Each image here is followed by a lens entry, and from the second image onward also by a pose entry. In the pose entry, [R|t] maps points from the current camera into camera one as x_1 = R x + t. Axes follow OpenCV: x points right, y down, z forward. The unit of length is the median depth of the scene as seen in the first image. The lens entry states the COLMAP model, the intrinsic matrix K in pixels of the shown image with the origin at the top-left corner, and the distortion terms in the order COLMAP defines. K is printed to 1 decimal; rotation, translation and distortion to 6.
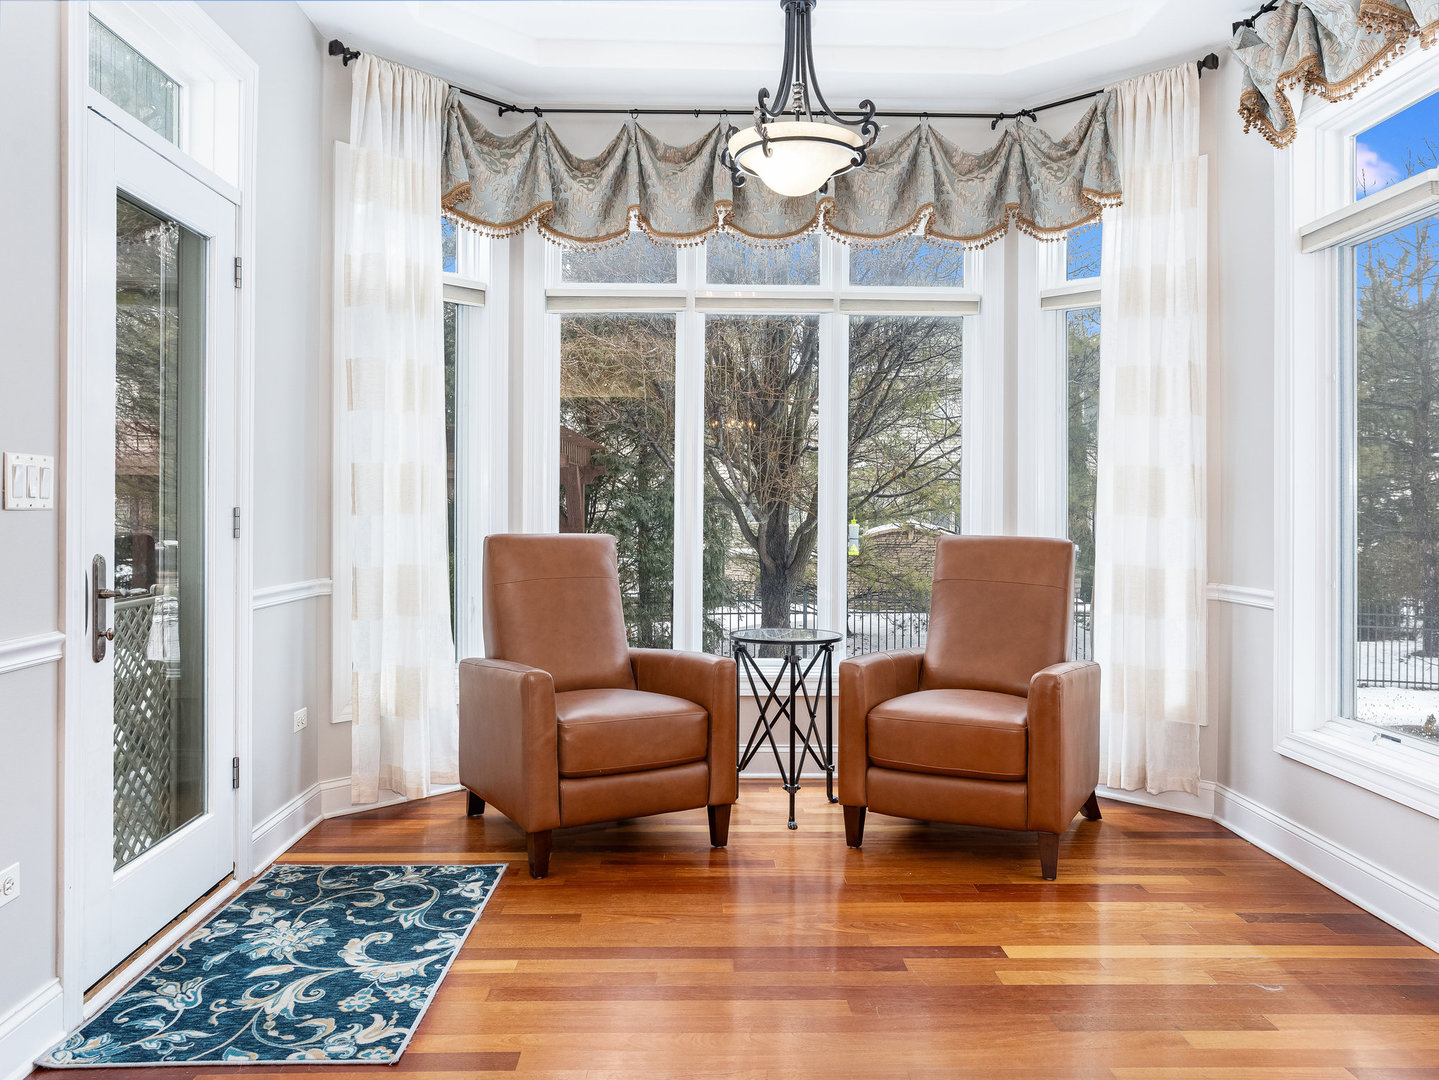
lens RADIAL K [[1058.1, 0, 718.8], [0, 1058.1, 530.9], [0, 0, 1]] dist [-0.001052, 0.011087]
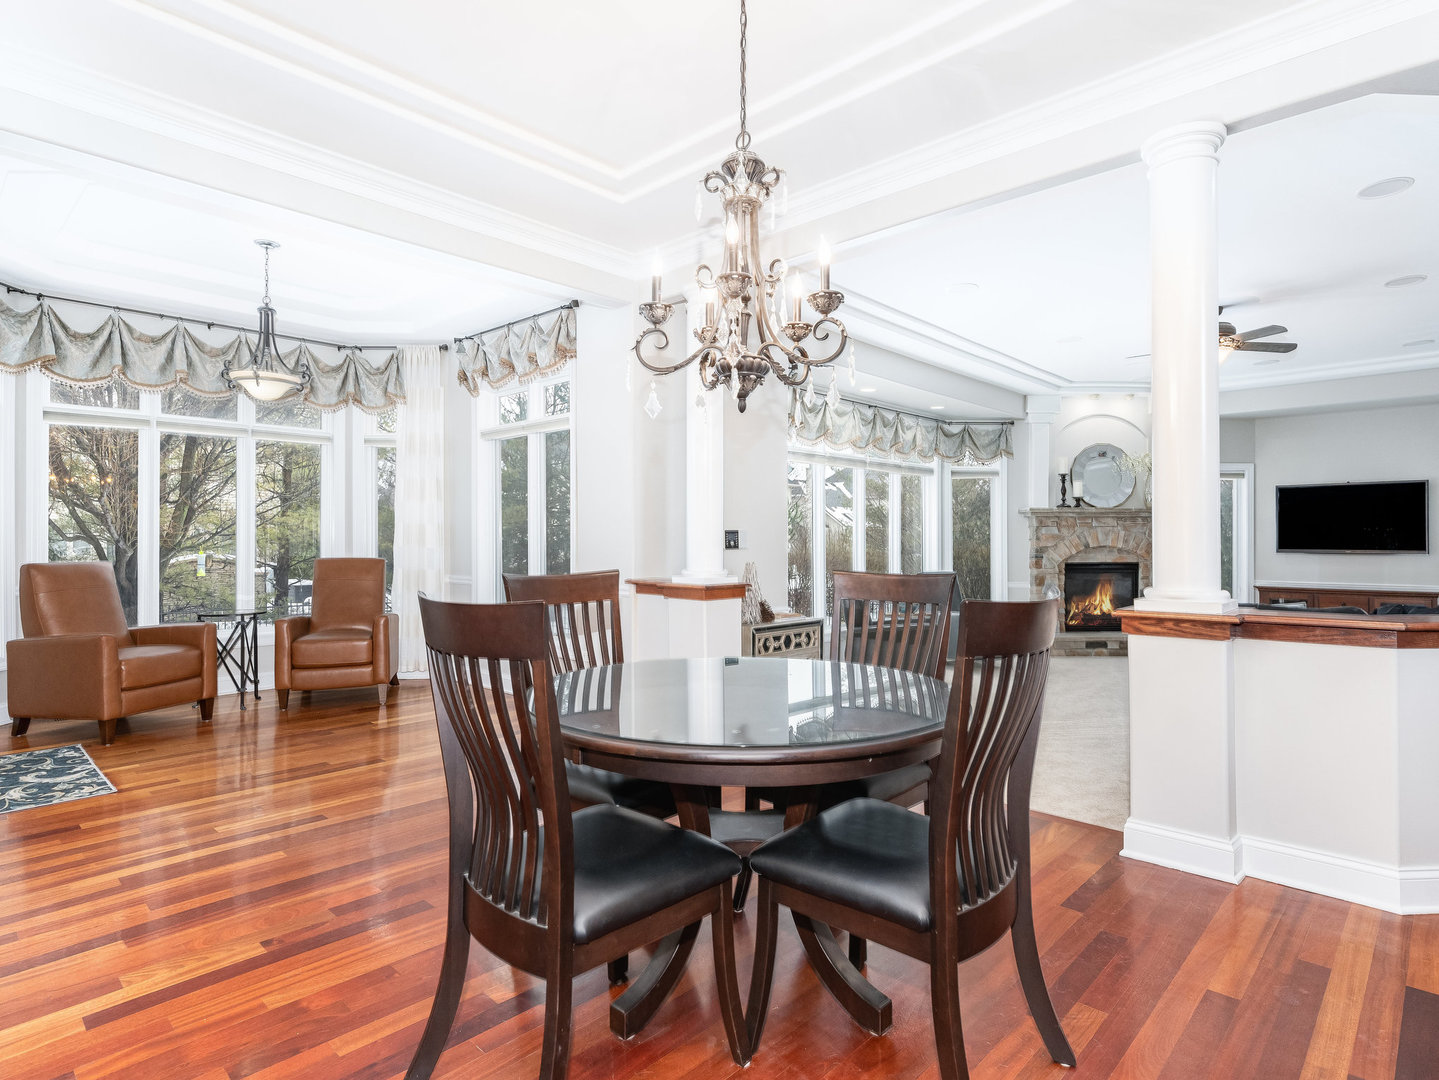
lens RADIAL K [[766.5, 0, 715.2], [0, 766.5, 535.2], [0, 0, 1]] dist [-0.000408, 0.003111]
pose [[0.707663, 0.003772, 0.706540, -0.269486], [0.003555, 0.999954, -0.008899, -0.021769], [-0.706541, 0.008809, 0.707618, -0.537239]]
